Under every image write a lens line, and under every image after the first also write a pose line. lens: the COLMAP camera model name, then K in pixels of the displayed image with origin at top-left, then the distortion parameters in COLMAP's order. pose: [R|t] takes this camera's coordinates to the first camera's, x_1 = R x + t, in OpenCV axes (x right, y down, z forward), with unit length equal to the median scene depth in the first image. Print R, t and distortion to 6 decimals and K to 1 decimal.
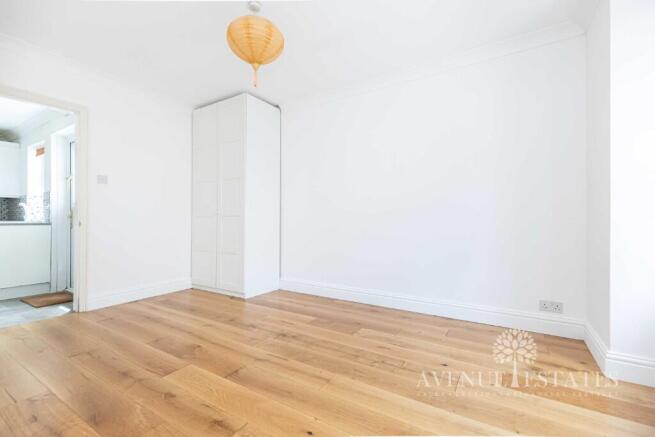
lens RADIAL K [[294.9, 0, 327.5], [0, 294.9, 218.2], [0, 0, 1]] dist [-0.001670, 0.000244]
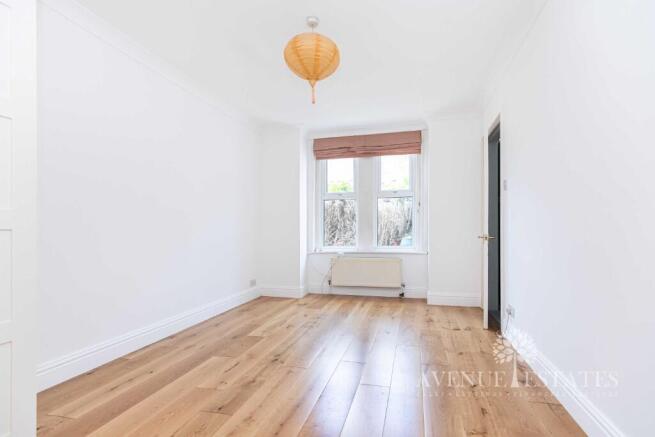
lens RADIAL K [[294.9, 0, 328.5], [0, 294.9, 222.9], [0, 0, 1]] dist [-0.001670, 0.000244]
pose [[-0.250806, 0.012279, 0.967959, -0.950817], [0.004101, 0.999924, -0.011622, -0.031371], [-0.968029, 0.001054, -0.250838, 0.906550]]
